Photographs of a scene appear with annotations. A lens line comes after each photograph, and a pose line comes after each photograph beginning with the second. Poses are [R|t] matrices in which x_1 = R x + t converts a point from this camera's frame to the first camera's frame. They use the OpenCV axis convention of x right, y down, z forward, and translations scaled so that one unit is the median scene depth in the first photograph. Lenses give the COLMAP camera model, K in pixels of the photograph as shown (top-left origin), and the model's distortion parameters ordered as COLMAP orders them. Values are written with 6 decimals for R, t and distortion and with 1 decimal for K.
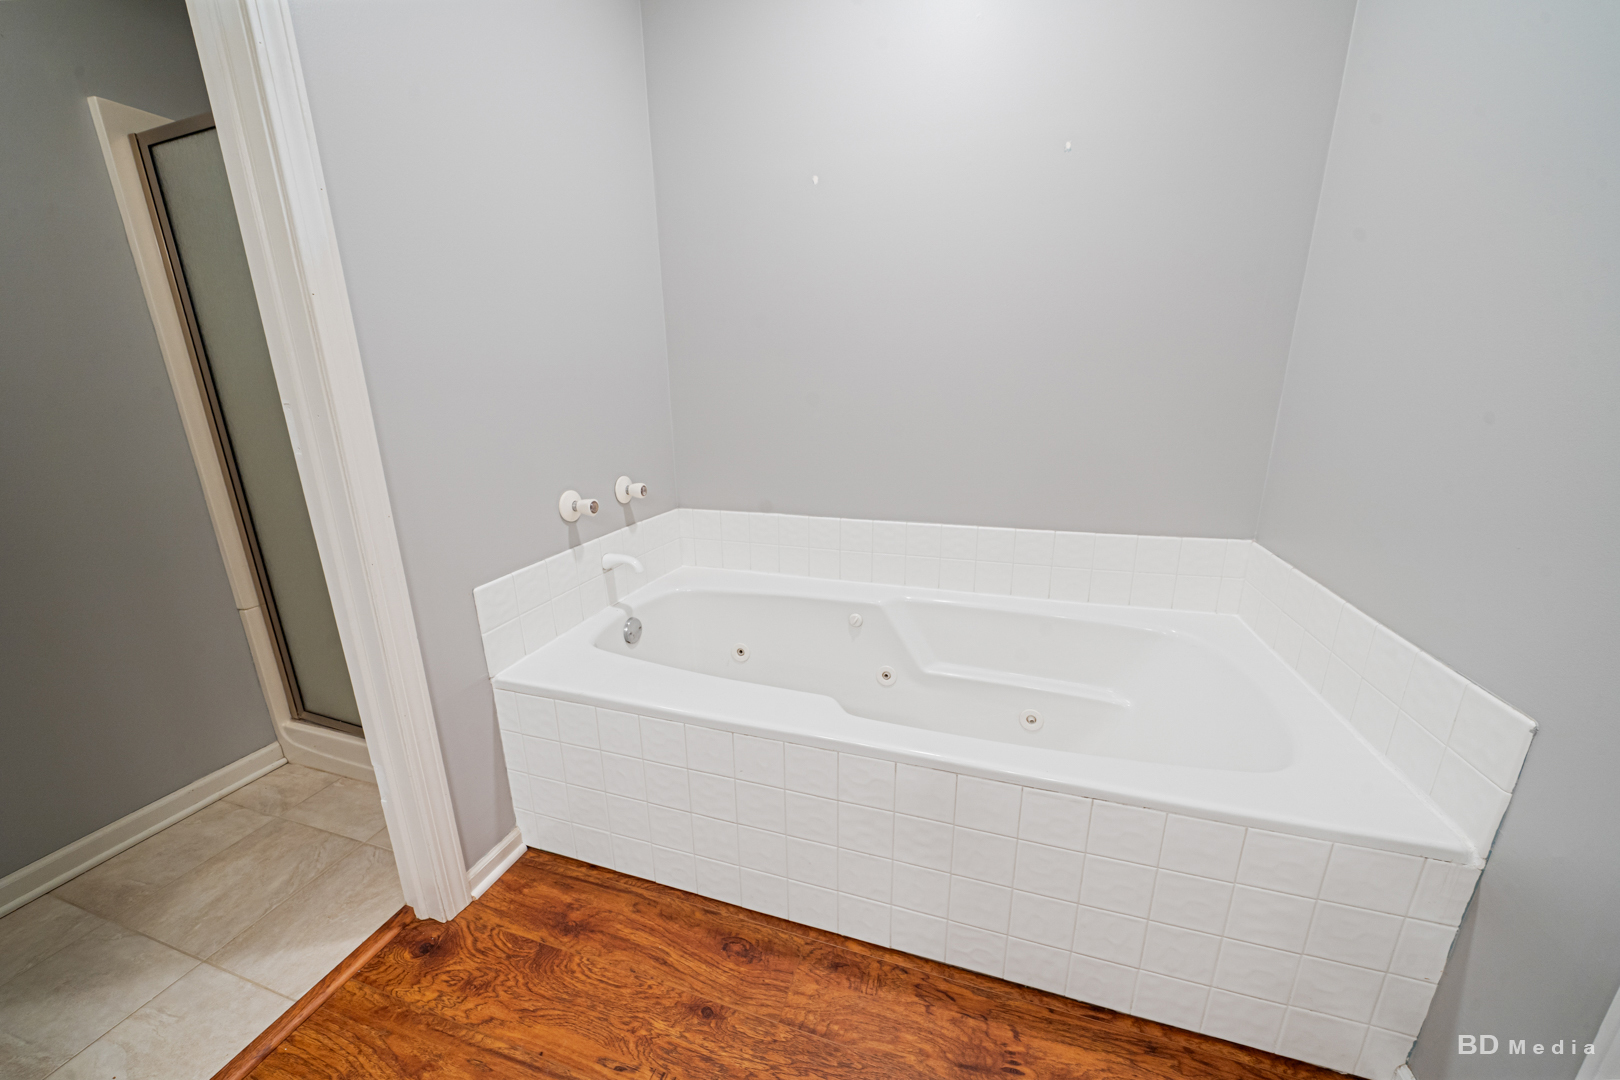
lens RADIAL K [[572.0, 0, 809.4], [0, 572.0, 542.4], [0, 0, 1]] dist [-0.006634, 0.000321]
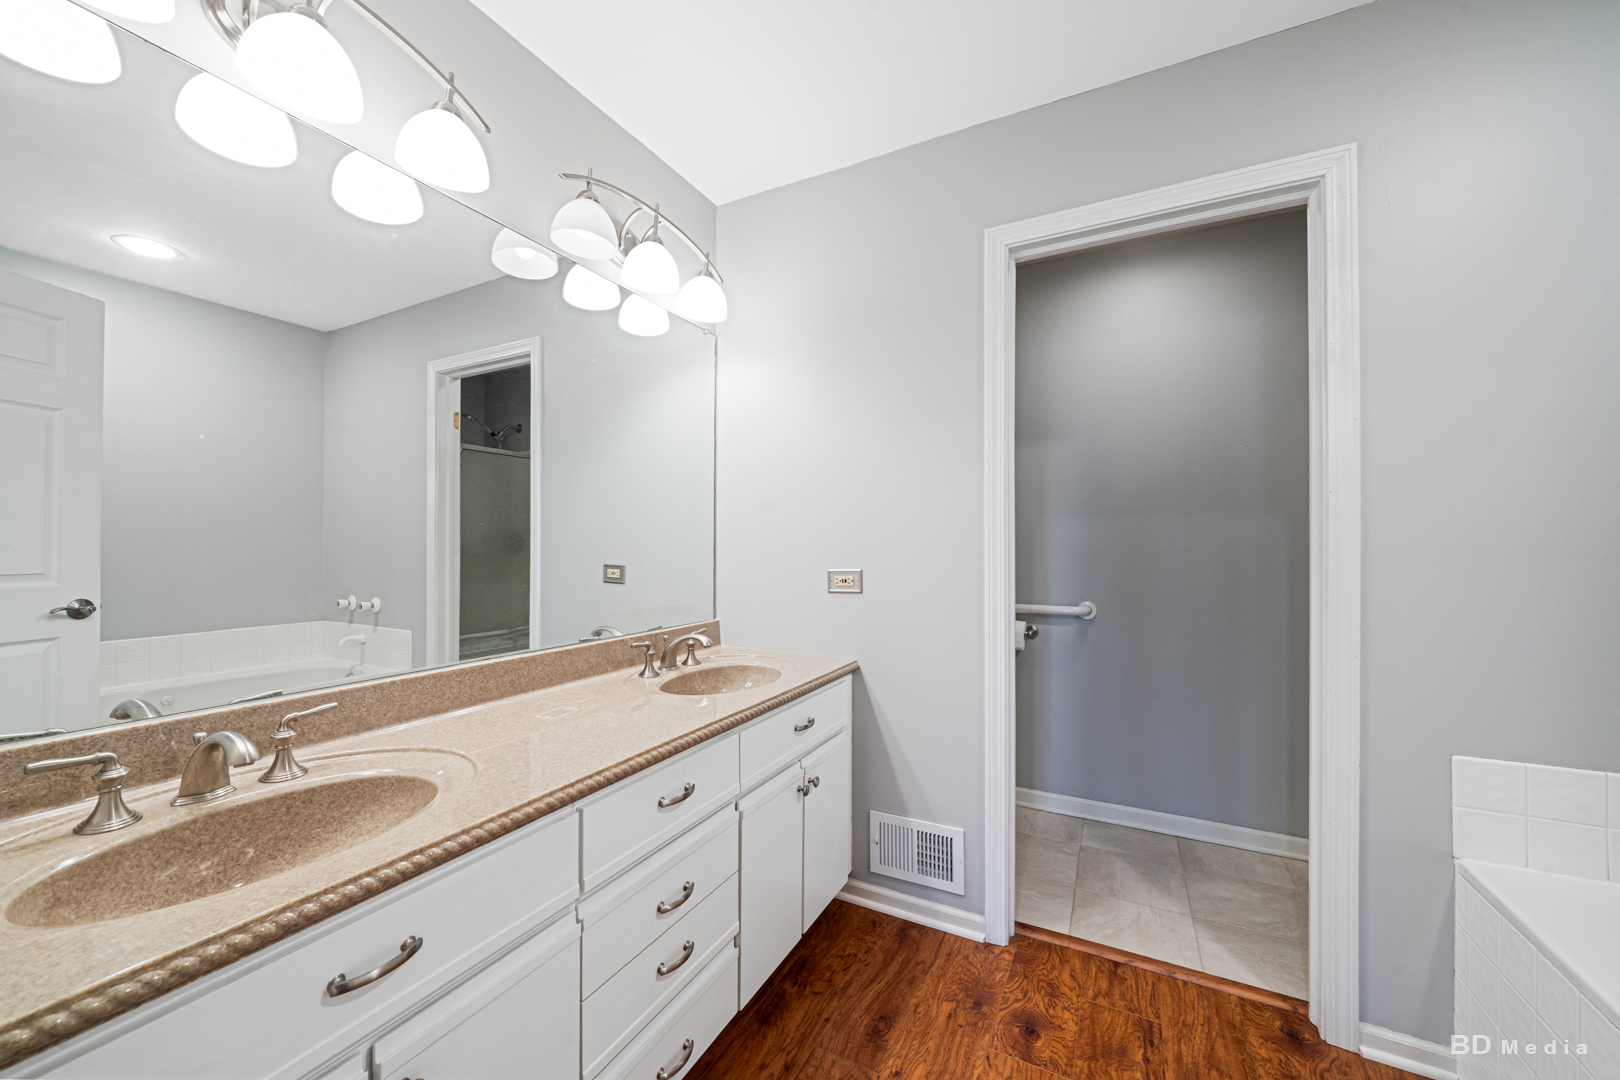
lens RADIAL K [[617.8, 0, 808.1], [0, 617.8, 540.9], [0, 0, 1]] dist [0.010601, 0.000266]
pose [[-0.172951, 0.009558, -0.984884, 0.696216], [-0.254485, 0.965565, 0.054059, -0.054055], [0.951486, 0.259988, -0.164563, 0.034686]]
